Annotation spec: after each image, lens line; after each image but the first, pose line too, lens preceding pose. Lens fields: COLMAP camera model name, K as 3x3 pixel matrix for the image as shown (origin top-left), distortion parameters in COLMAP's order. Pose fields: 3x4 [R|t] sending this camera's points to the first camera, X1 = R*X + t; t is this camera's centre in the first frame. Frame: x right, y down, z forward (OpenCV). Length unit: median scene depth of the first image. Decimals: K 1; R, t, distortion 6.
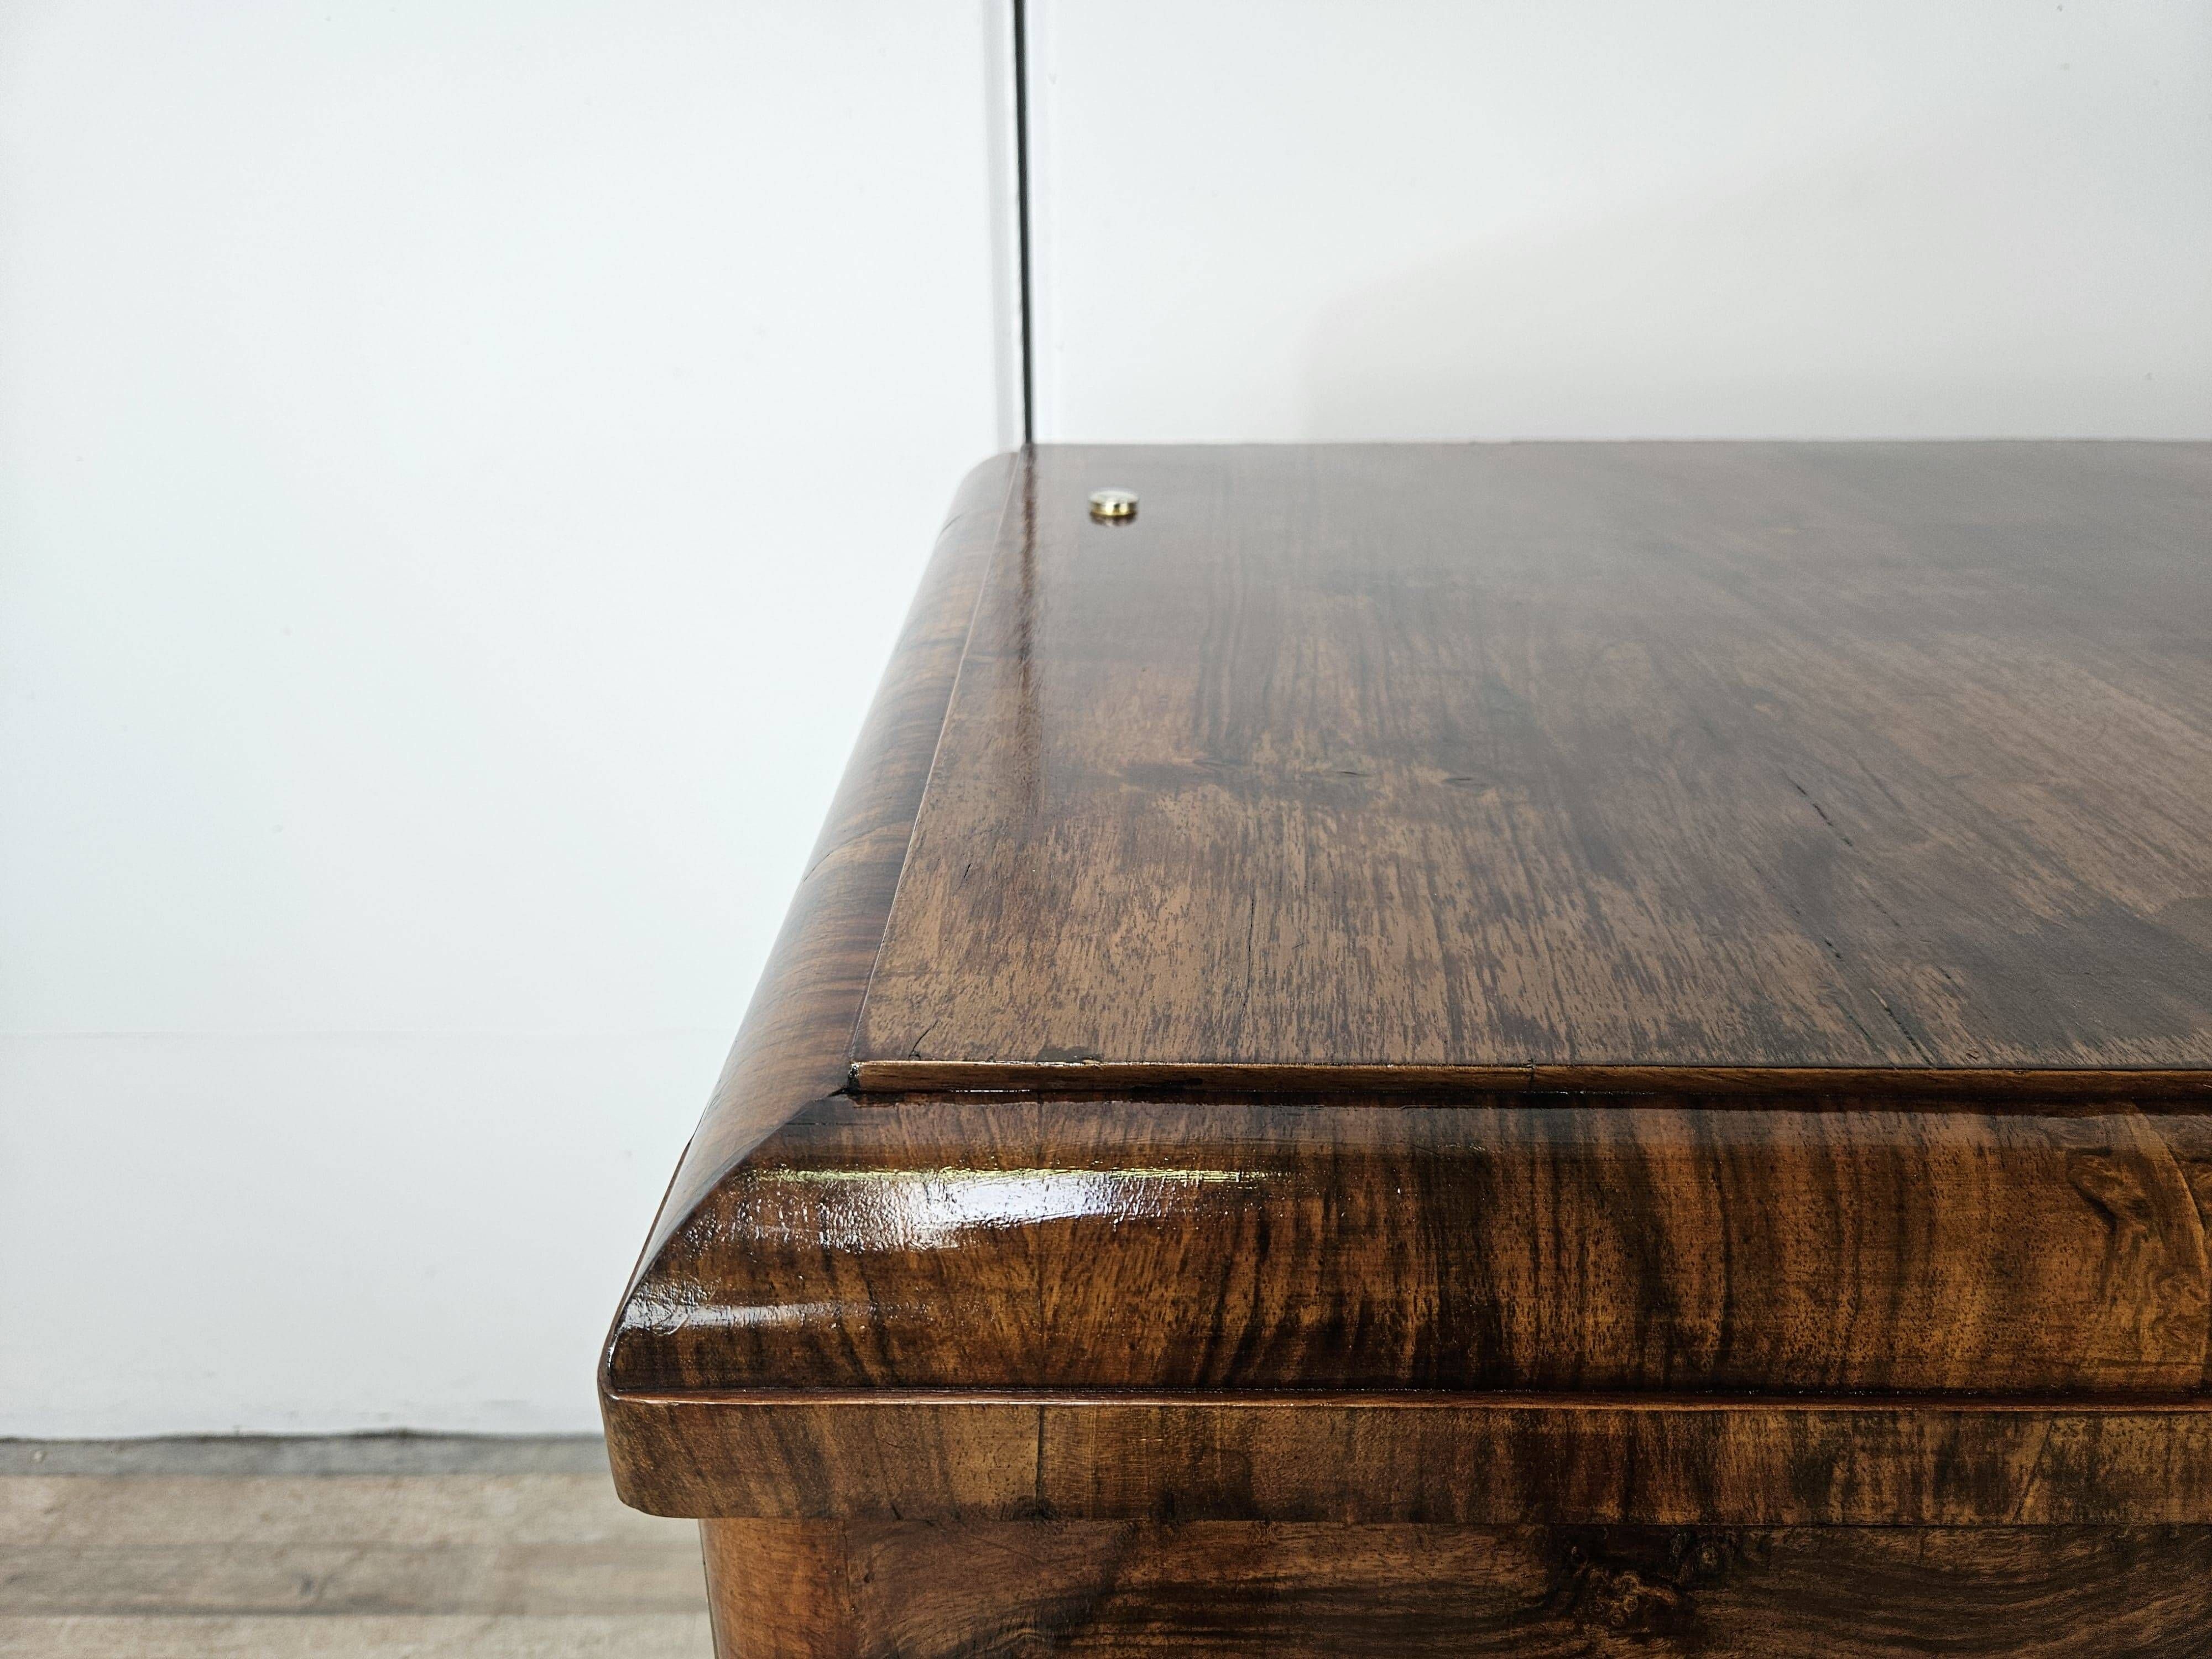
lens RADIAL K [[1499.2, 0, 1101.2], [0, 1499.2, 827.1], [0, 0, 1]] dist [0.054654, -0.054916]
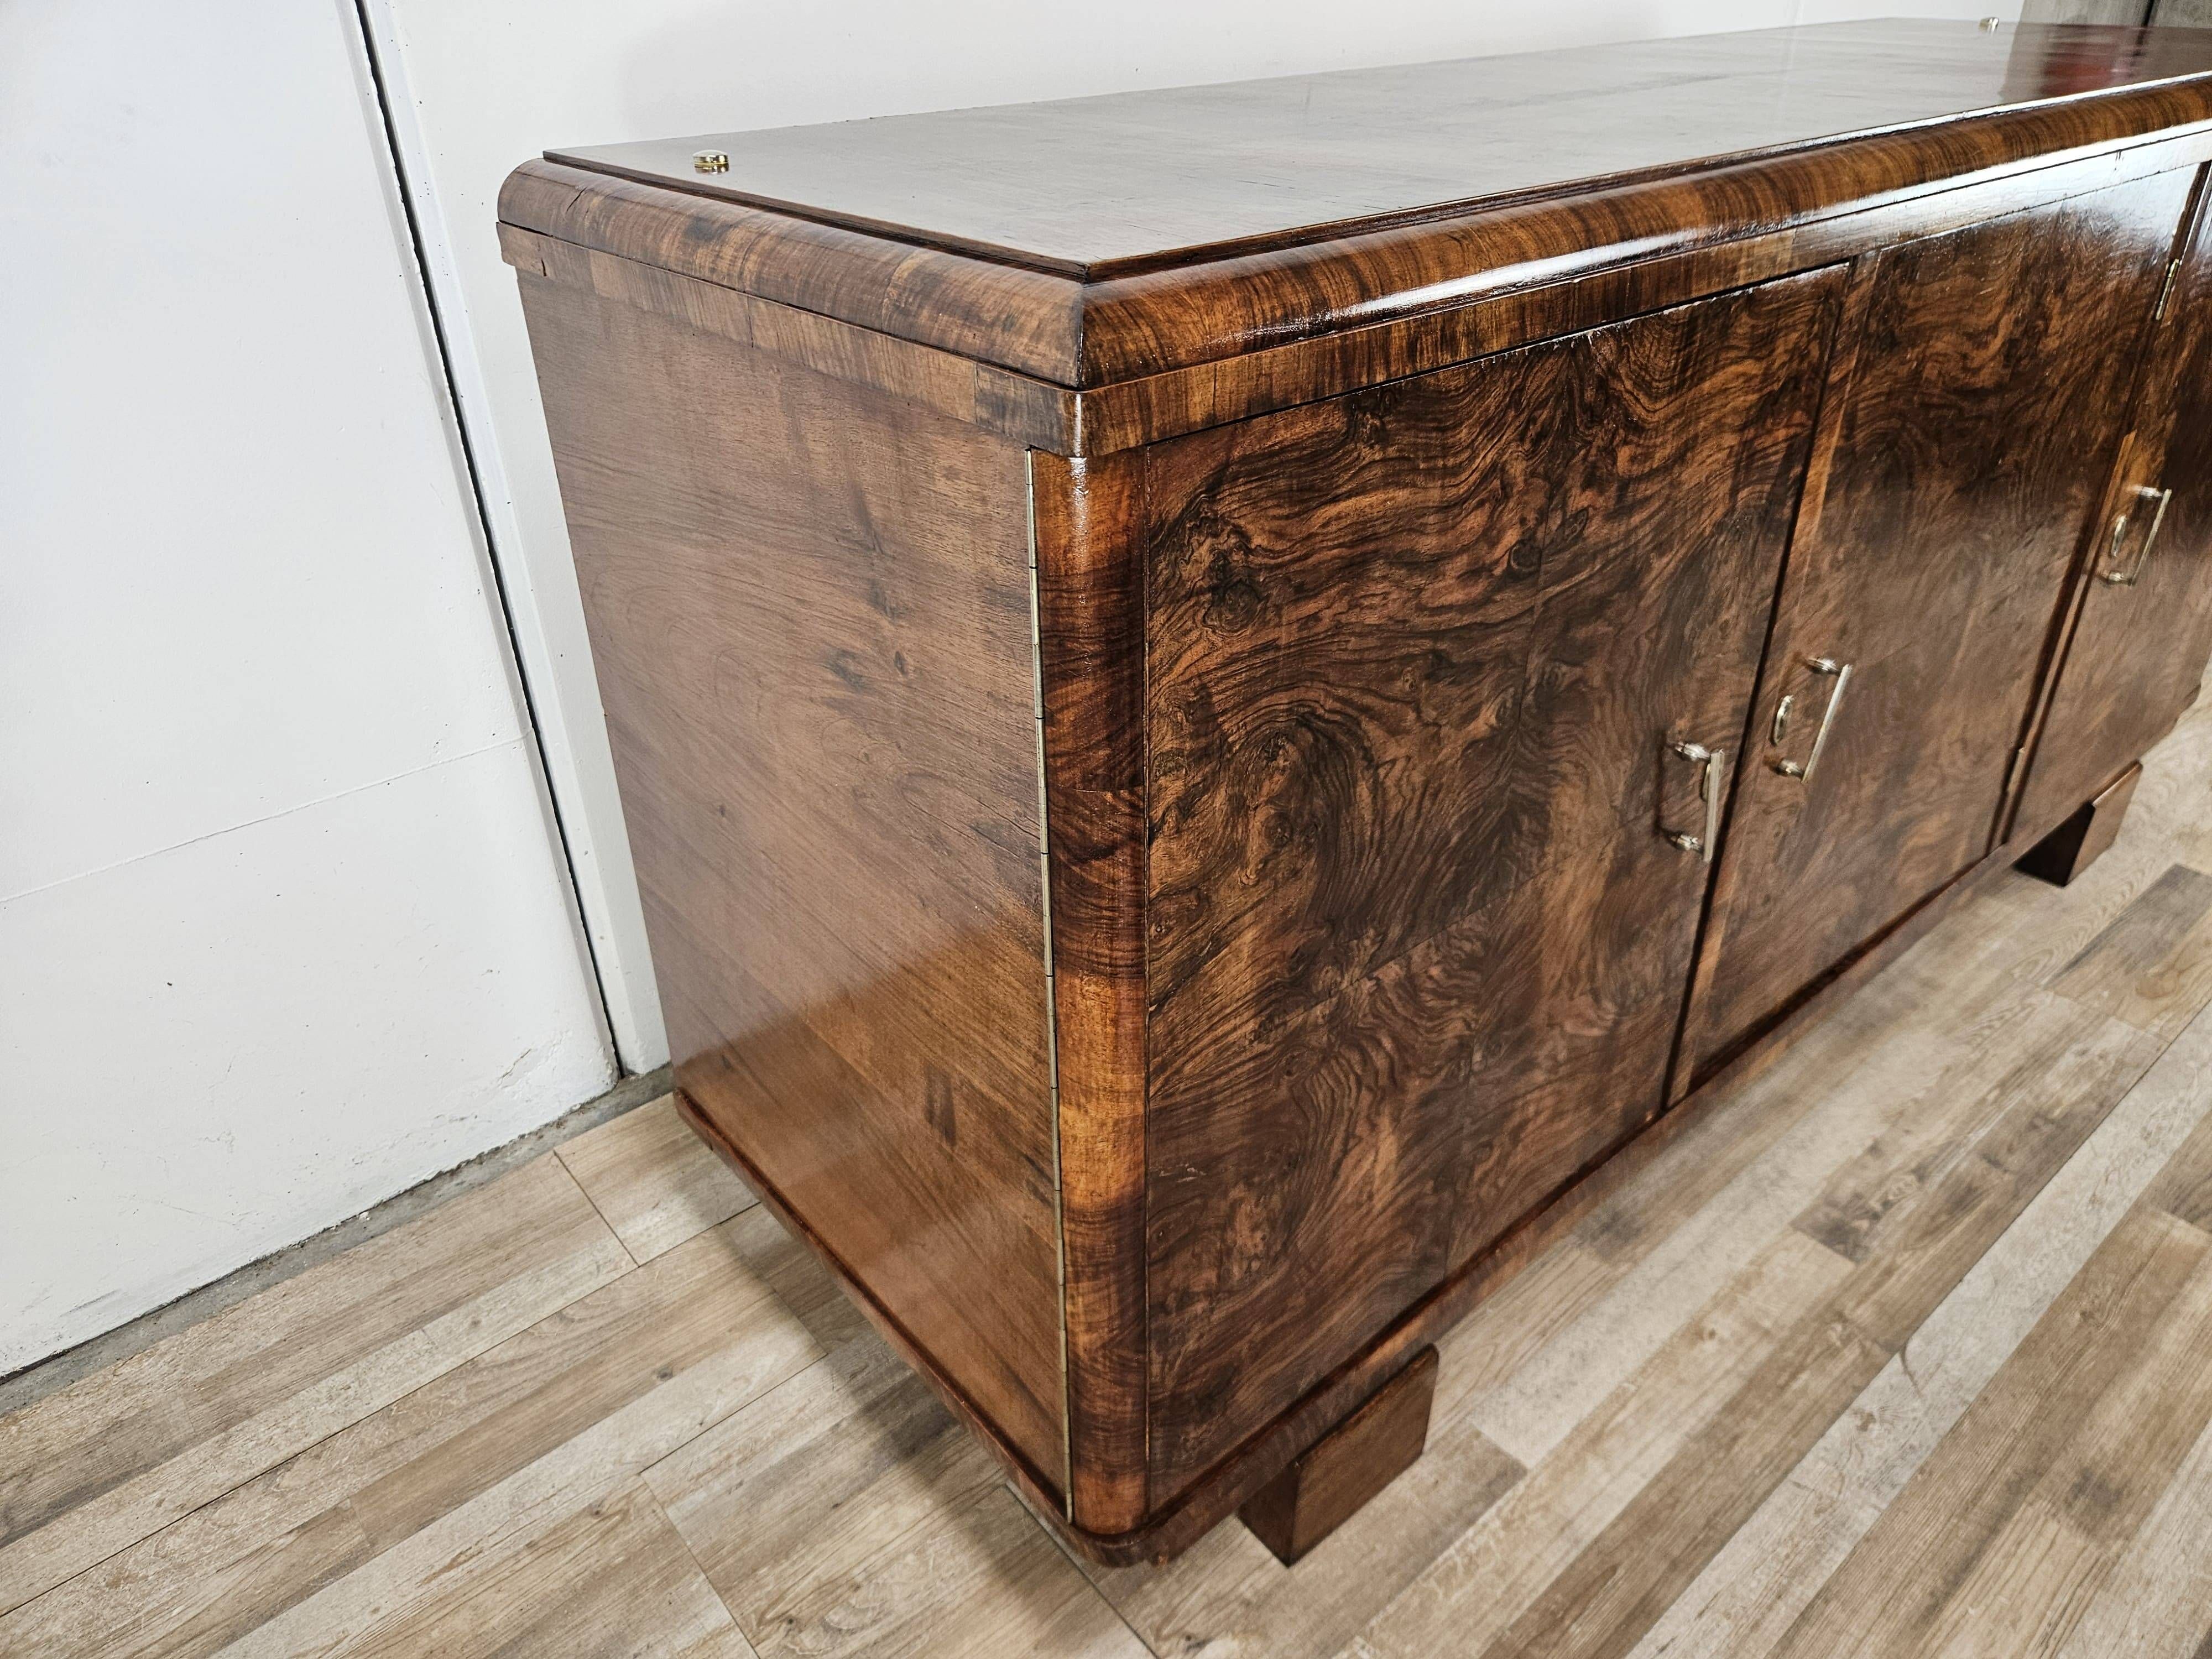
lens RADIAL K [[1499.2, 0, 1122.9], [0, 1499.2, 812.2], [0, 0, 1]] dist [0.054654, -0.054916]
pose [[0.762305, -0.337831, 0.552051, -1.396818], [0.287952, 0.940922, 0.178182, 0.455189], [-0.579633, 0.023136, 0.814549, -0.749569]]
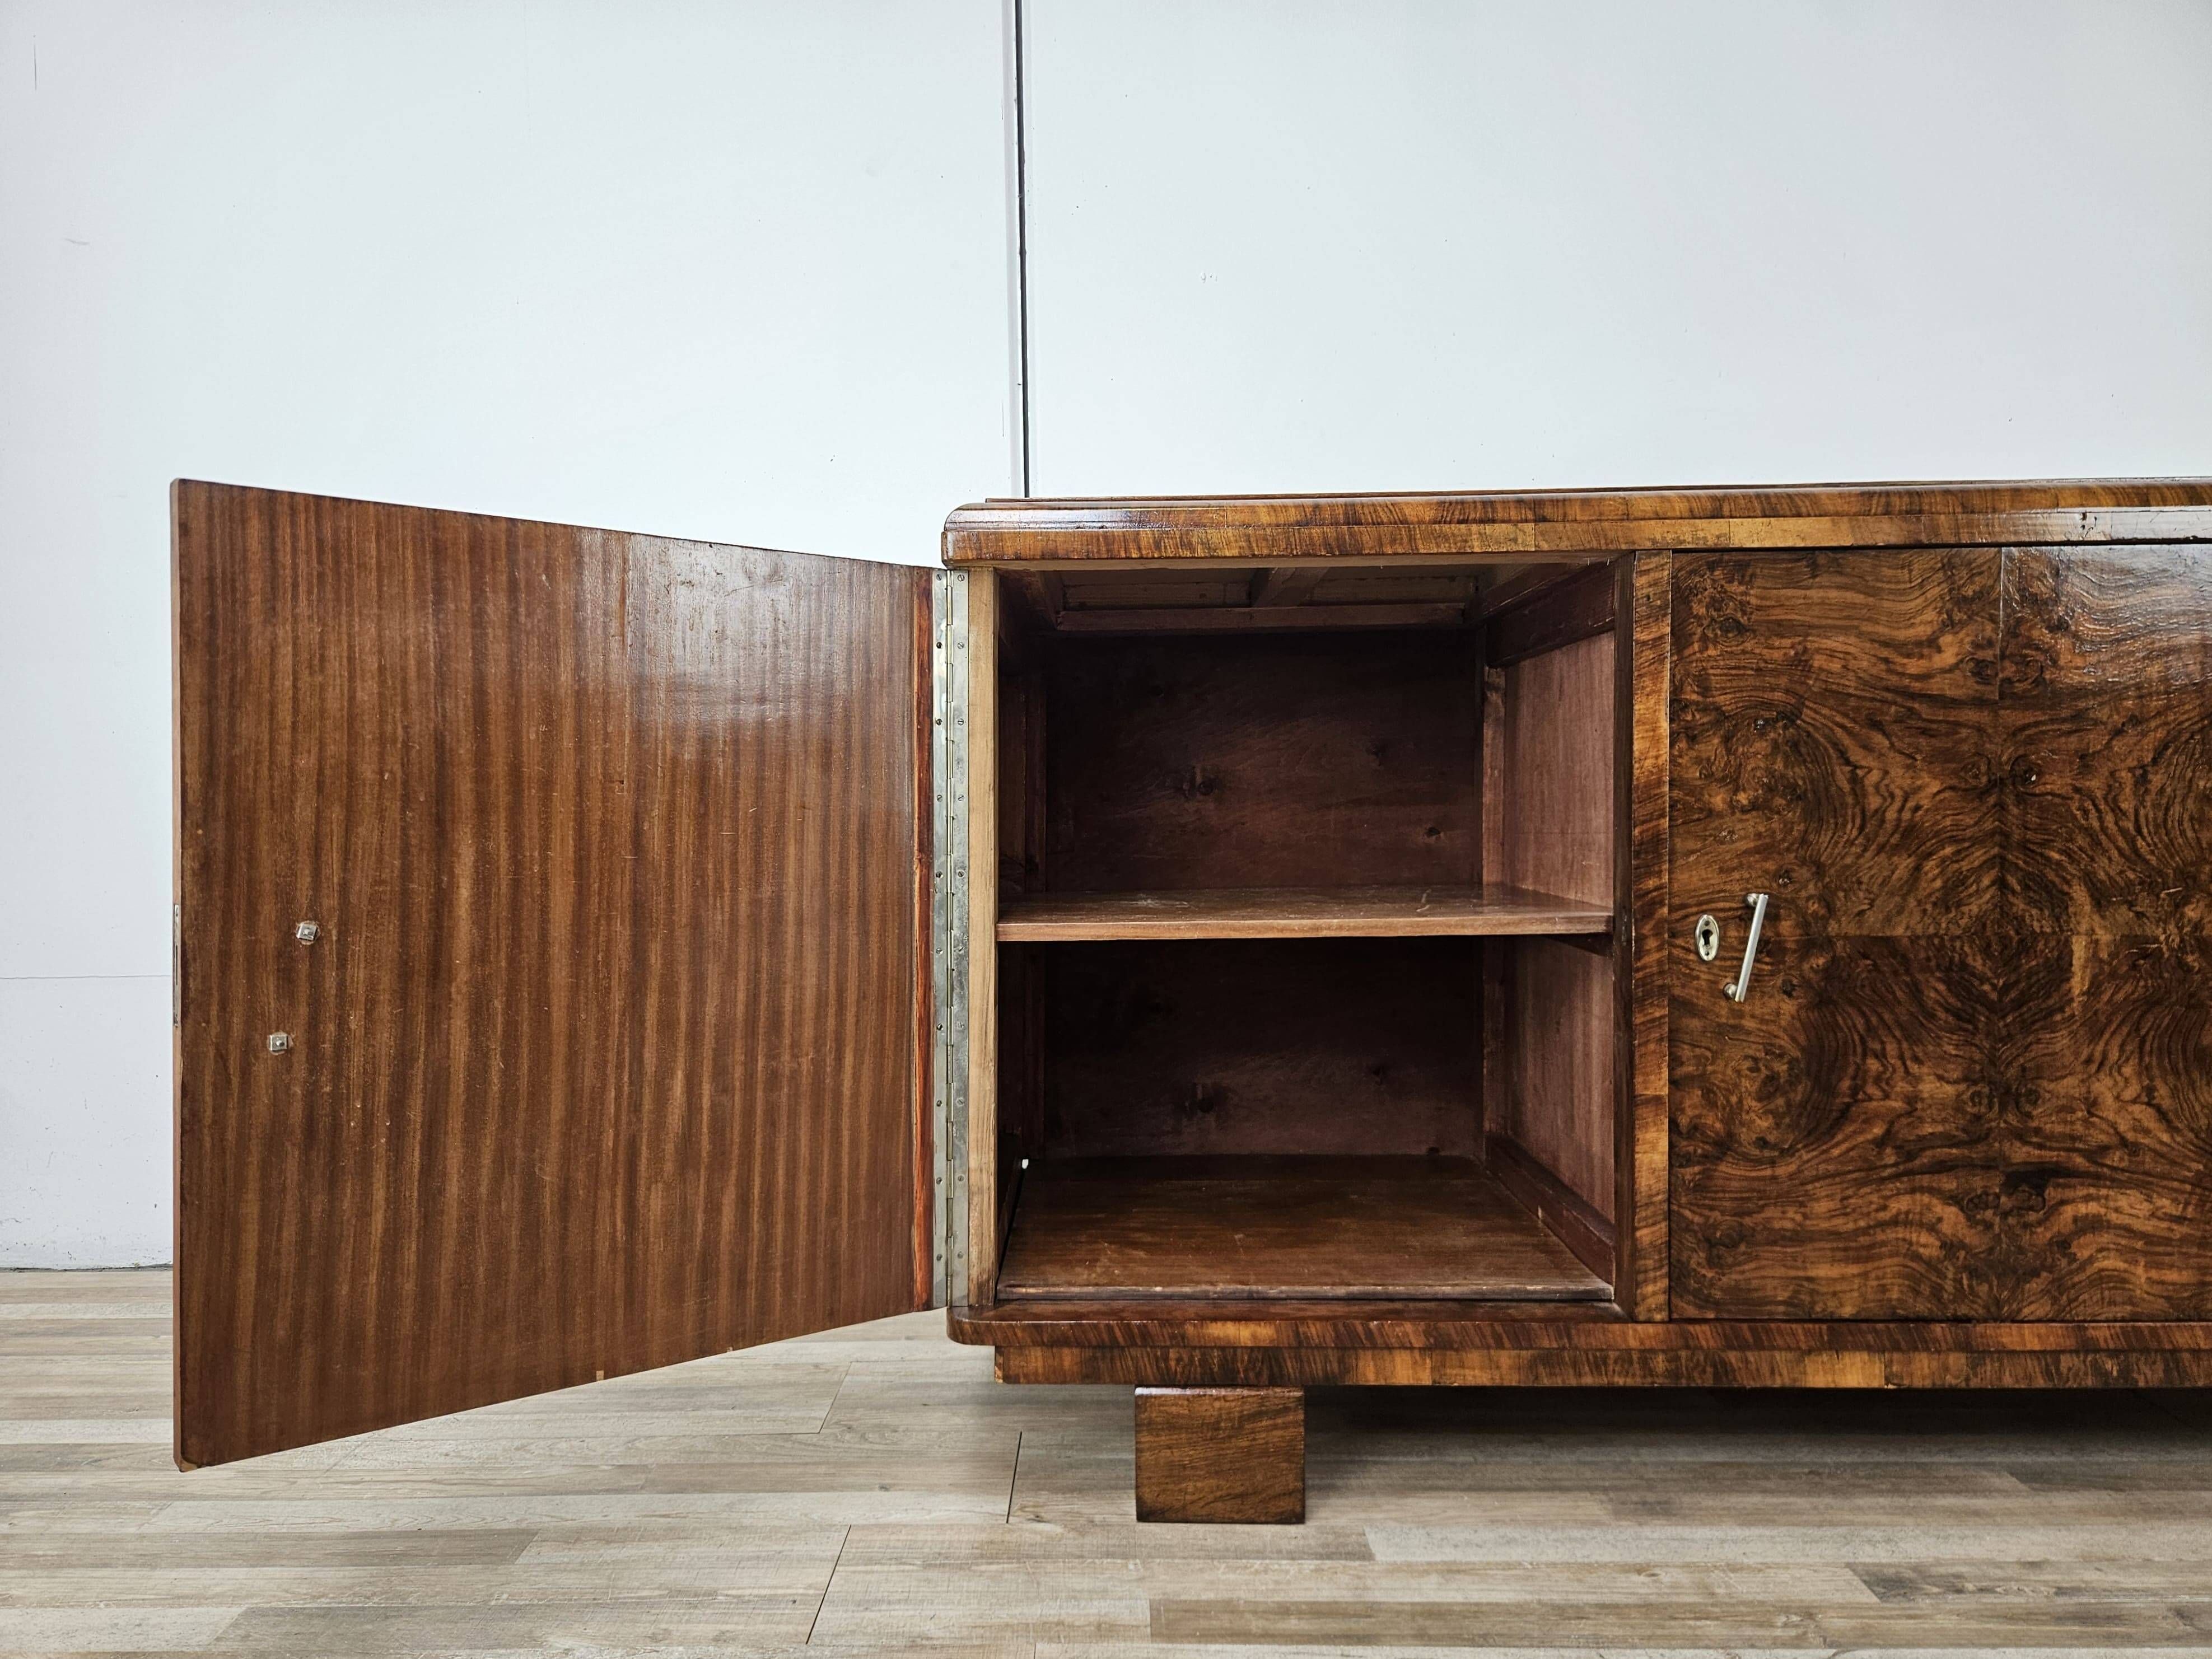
lens RADIAL K [[1525.8, 0, 1069.4], [0, 1525.8, 829.3], [0, 0, 1]] dist [0.060652, -0.061180]
pose [[0.999396, -0.013706, -0.031933, 0.240375], [-0.000372, 0.914661, -0.404222, 2.847427], [0.034748, 0.403990, 0.914103, -2.899317]]
